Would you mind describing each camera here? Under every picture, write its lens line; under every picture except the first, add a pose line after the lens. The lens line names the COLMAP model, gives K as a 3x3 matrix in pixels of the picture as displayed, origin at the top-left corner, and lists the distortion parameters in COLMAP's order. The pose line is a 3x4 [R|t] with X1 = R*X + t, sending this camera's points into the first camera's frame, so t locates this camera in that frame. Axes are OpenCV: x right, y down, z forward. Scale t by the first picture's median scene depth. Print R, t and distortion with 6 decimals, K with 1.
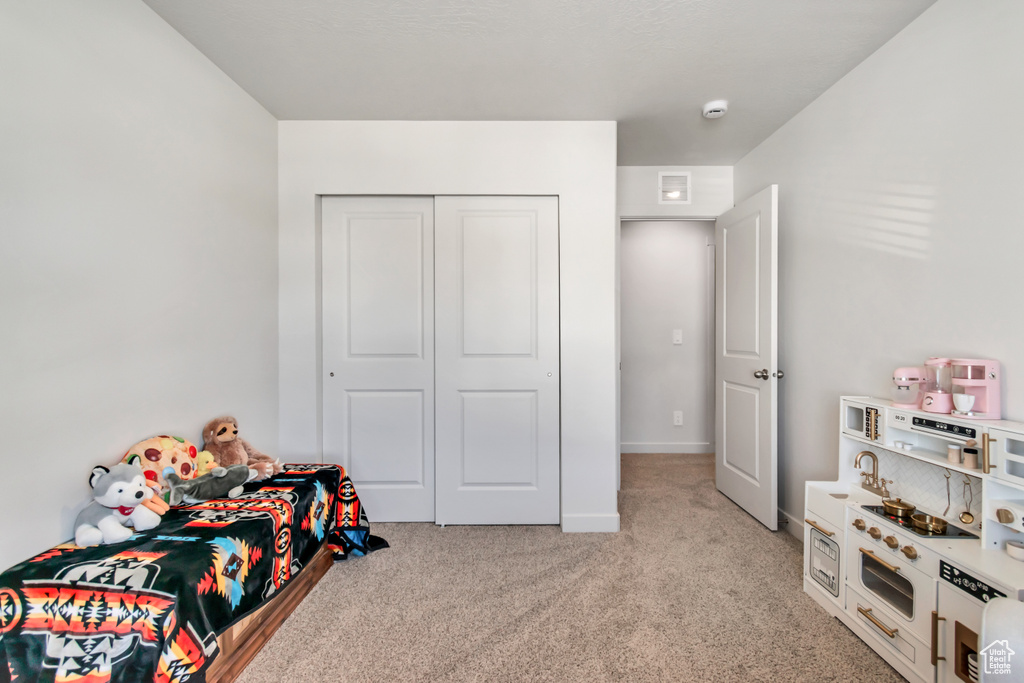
lens RADIAL K [[461.7, 0, 516.1], [0, 461.7, 345.1], [0, 0, 1]] dist [0.000556, 0.000186]
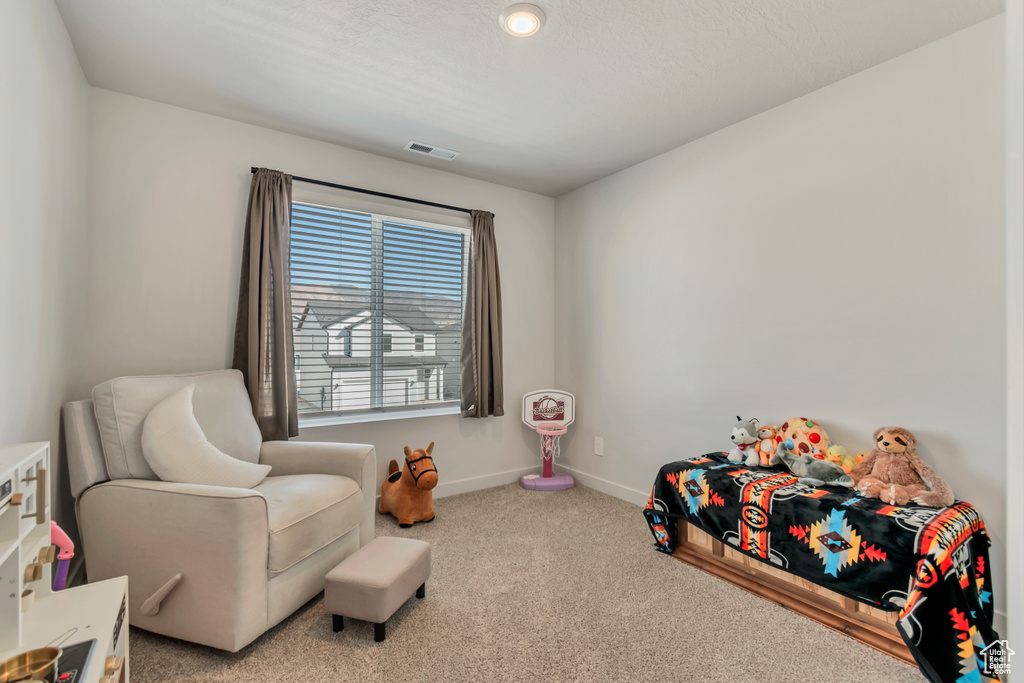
lens RADIAL K [[461.7, 0, 512.3], [0, 461.7, 341.7], [0, 0, 1]] dist [0.000556, 0.000186]
pose [[-0.820367, 0.001314, -0.571835, 0.637573], [-0.000429, 0.999996, 0.002913, -0.025004], [0.571837, 0.002635, -0.820363, 1.518352]]
